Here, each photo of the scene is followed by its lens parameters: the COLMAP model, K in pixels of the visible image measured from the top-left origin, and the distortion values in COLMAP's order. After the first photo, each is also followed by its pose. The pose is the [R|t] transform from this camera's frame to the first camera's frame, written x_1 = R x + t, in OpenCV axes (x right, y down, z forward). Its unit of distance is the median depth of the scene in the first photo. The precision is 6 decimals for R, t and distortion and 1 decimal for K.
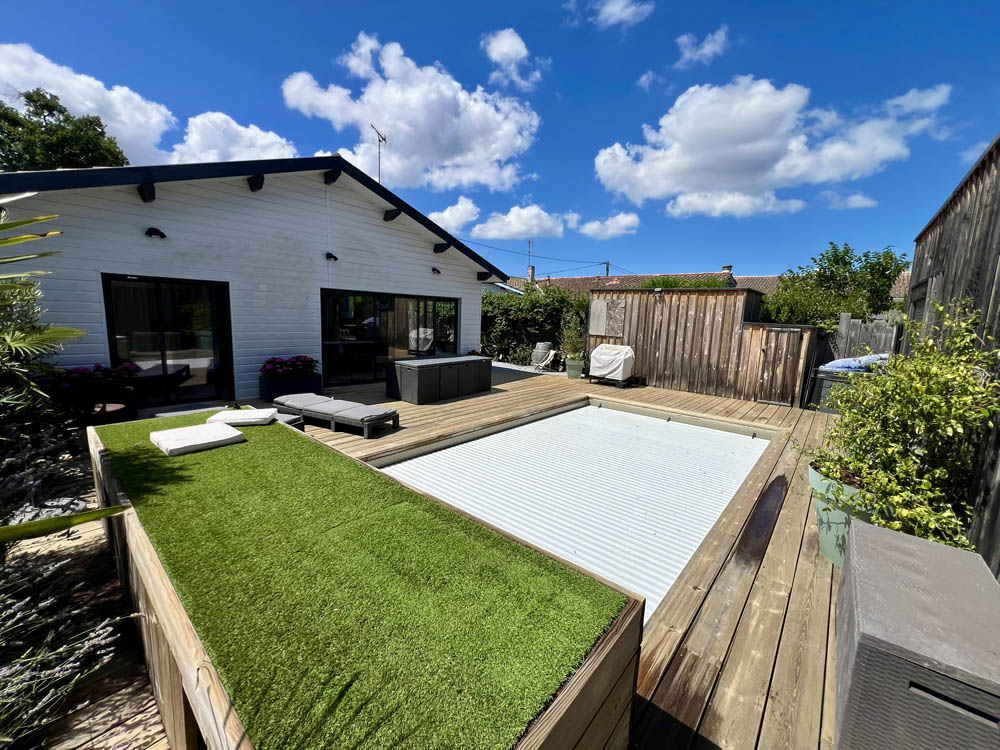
lens RADIAL K [[401.7, 0, 500.3], [0, 401.7, 371.0], [0, 0, 1]] dist [-0.002372, -0.000269]
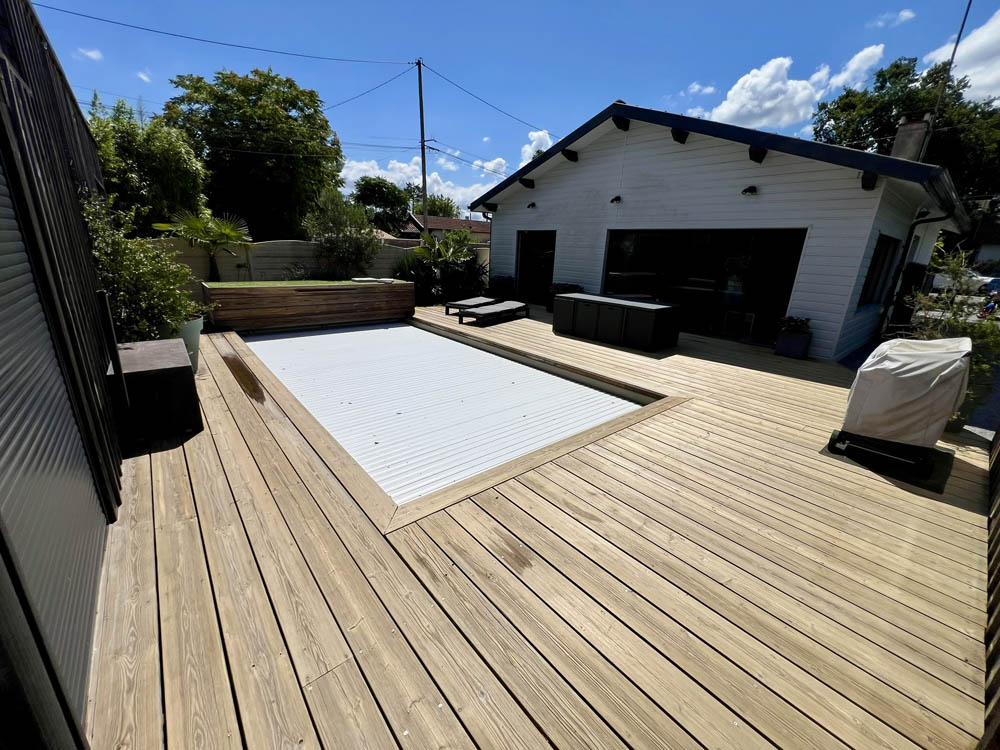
lens RADIAL K [[401.7, 0, 500.3], [0, 401.7, 371.0], [0, 0, 1]] dist [-0.002372, -0.000269]
pose [[-0.167200, 0.255620, -0.952209, 0.834276], [-0.178022, 0.942103, 0.284167, -0.093362], [0.969718, 0.217027, -0.112014, 0.917254]]
